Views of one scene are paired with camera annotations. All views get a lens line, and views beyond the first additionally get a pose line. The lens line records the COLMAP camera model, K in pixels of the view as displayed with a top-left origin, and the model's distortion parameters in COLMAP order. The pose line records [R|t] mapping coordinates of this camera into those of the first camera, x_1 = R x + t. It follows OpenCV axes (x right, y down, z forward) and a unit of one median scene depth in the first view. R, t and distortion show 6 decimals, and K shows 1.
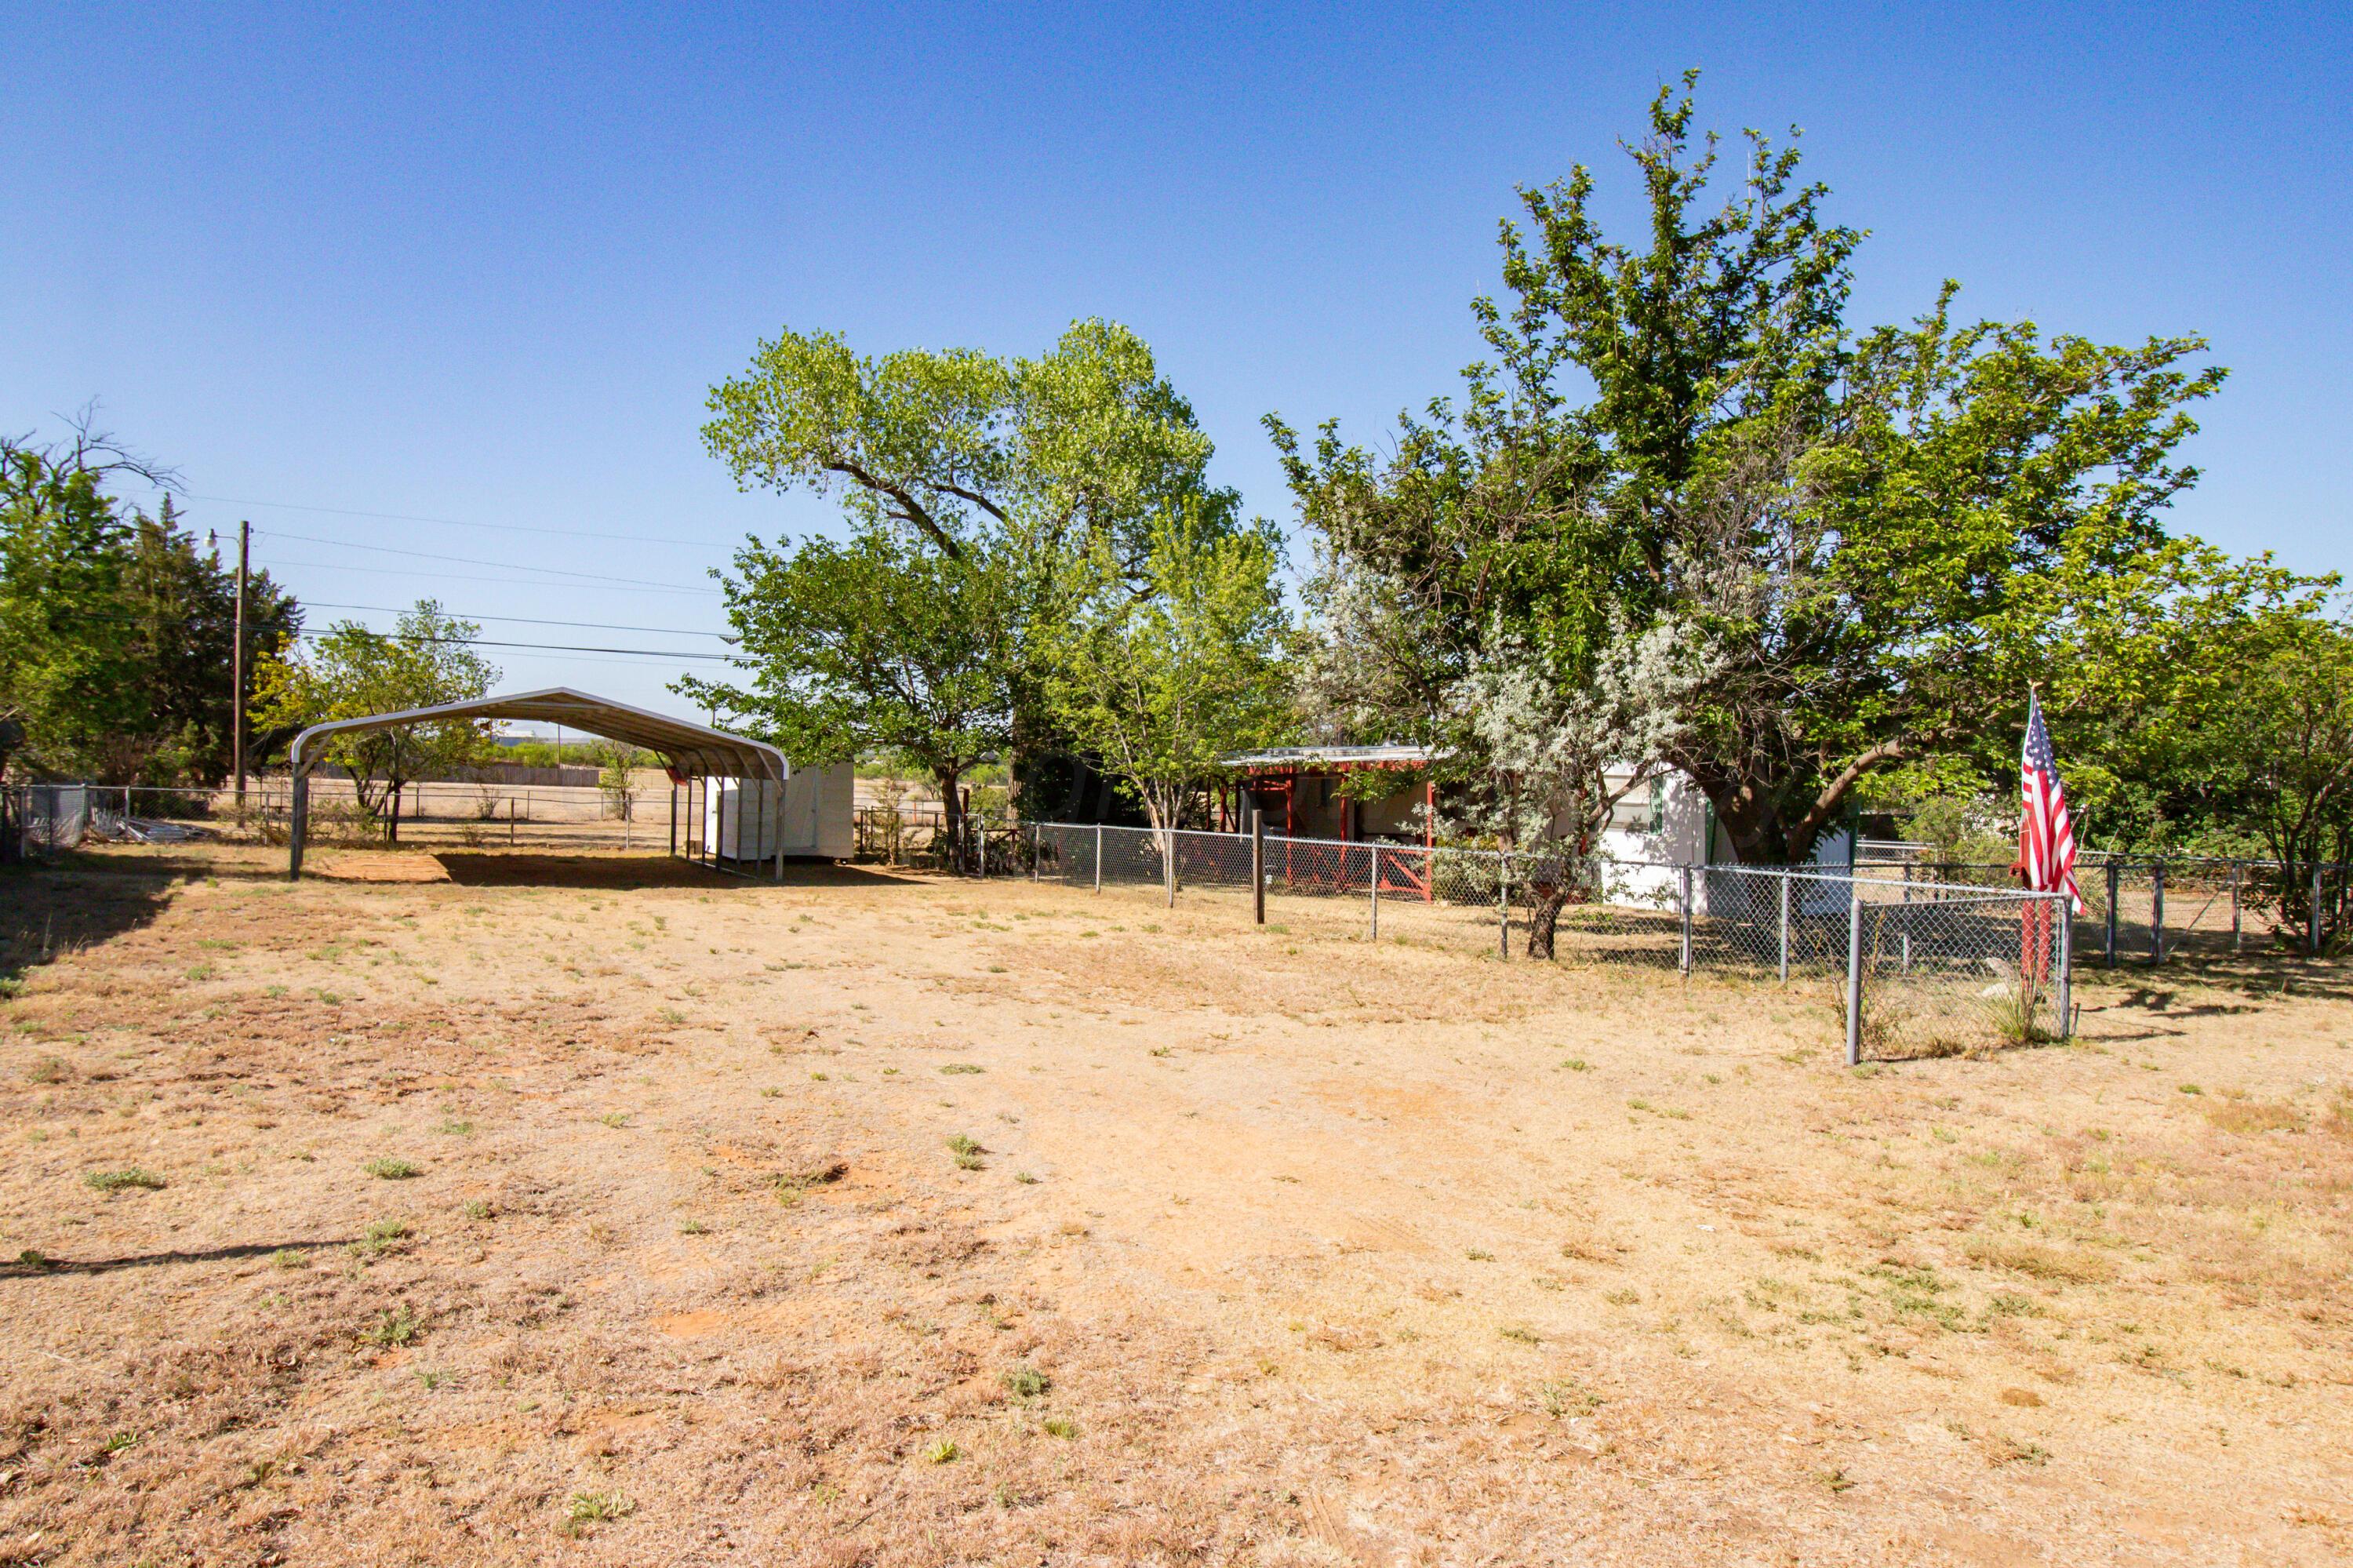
lens RADIAL K [[1511.6, 0, 1145.3], [0, 1511.6, 783.6], [0, 0, 1]] dist [-0.003353, -0.002046]
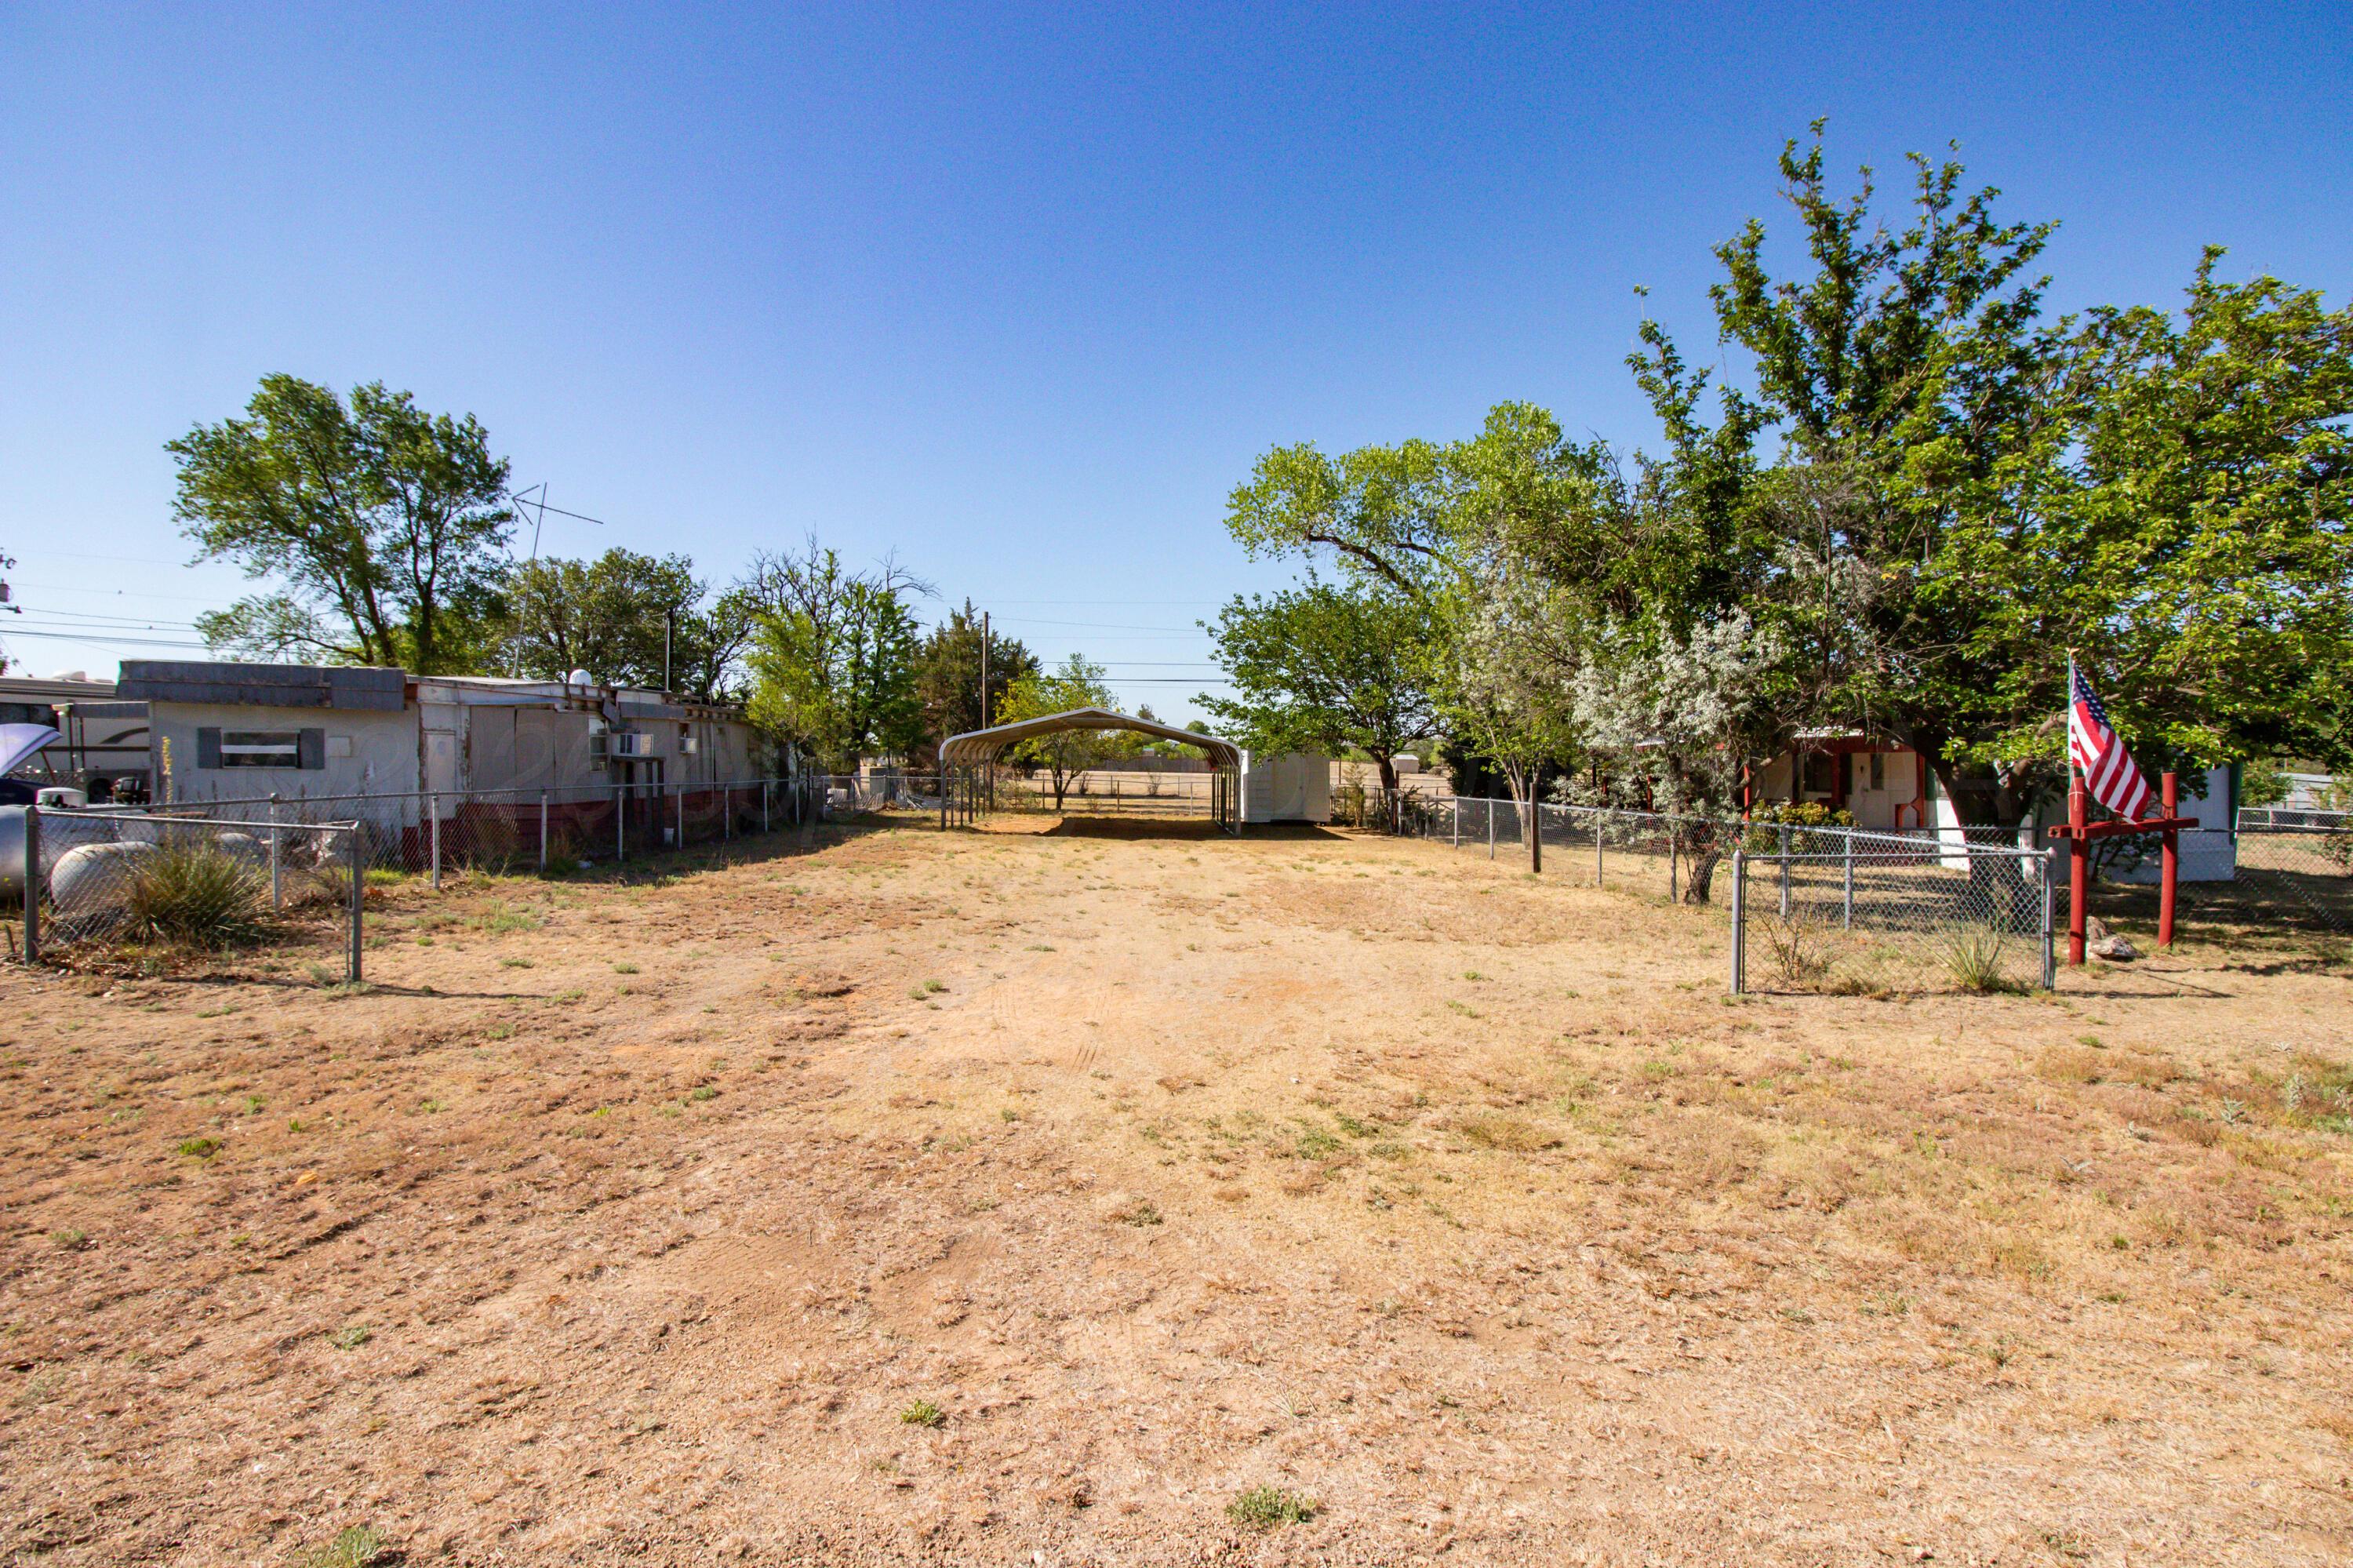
lens RADIAL K [[1102.4, 0, 1075.2], [0, 1102.4, 787.8], [0, 0, 1]] dist [-0.016254, -0.001403]
pose [[0.881538, -0.007103, -0.472059, 0.222033], [0.014855, 0.999809, 0.012697, 0.005591], [0.471879, -0.018206, 0.881476, 0.014912]]
